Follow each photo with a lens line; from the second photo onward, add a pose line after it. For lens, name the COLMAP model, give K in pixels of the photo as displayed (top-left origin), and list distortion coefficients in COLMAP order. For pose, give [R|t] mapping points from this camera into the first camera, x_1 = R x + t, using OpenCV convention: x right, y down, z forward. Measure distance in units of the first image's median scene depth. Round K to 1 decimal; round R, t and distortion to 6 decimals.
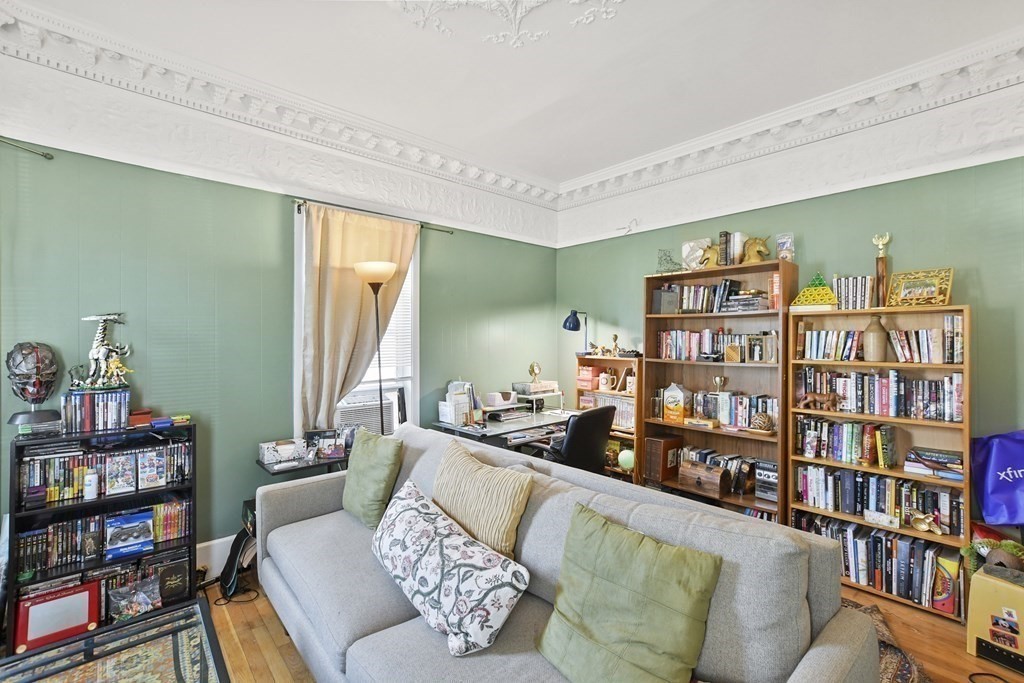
lens RADIAL K [[447.0, 0, 514.4], [0, 447.0, 344.2], [0, 0, 1]] dist [-0.001015, 0.000664]
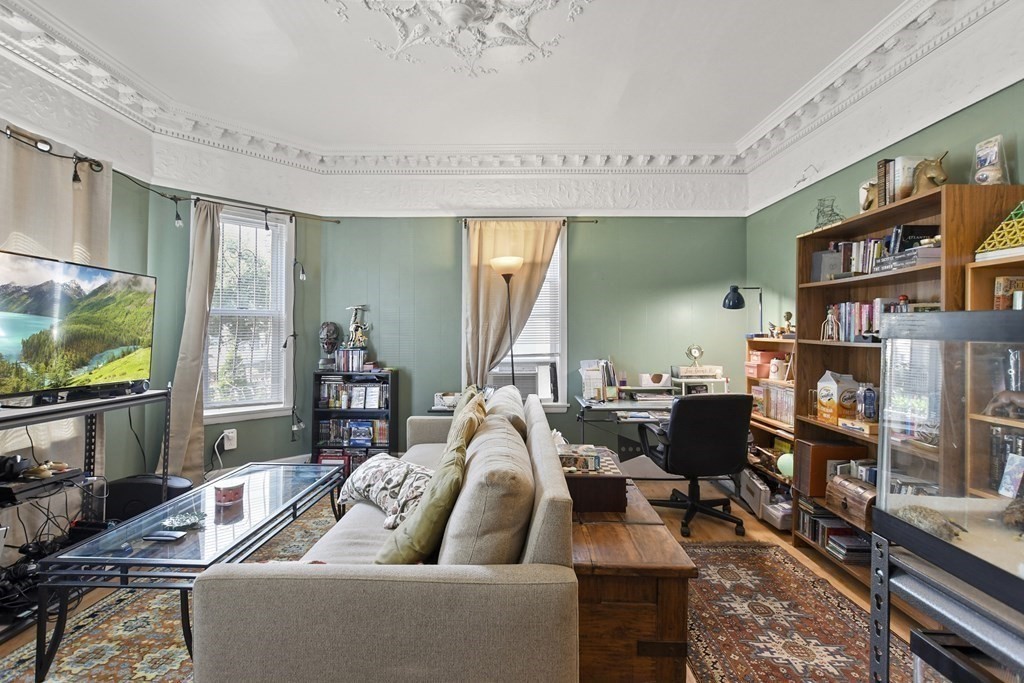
lens RADIAL K [[447.0, 0, 518.3], [0, 447.0, 333.4], [0, 0, 1]] dist [-0.001015, 0.000664]
pose [[0.744715, 0.000766, -0.667382, 0.480953], [-0.007605, 0.999944, -0.007338, 0.032851], [0.667339, 0.010540, 0.744679, 0.079132]]
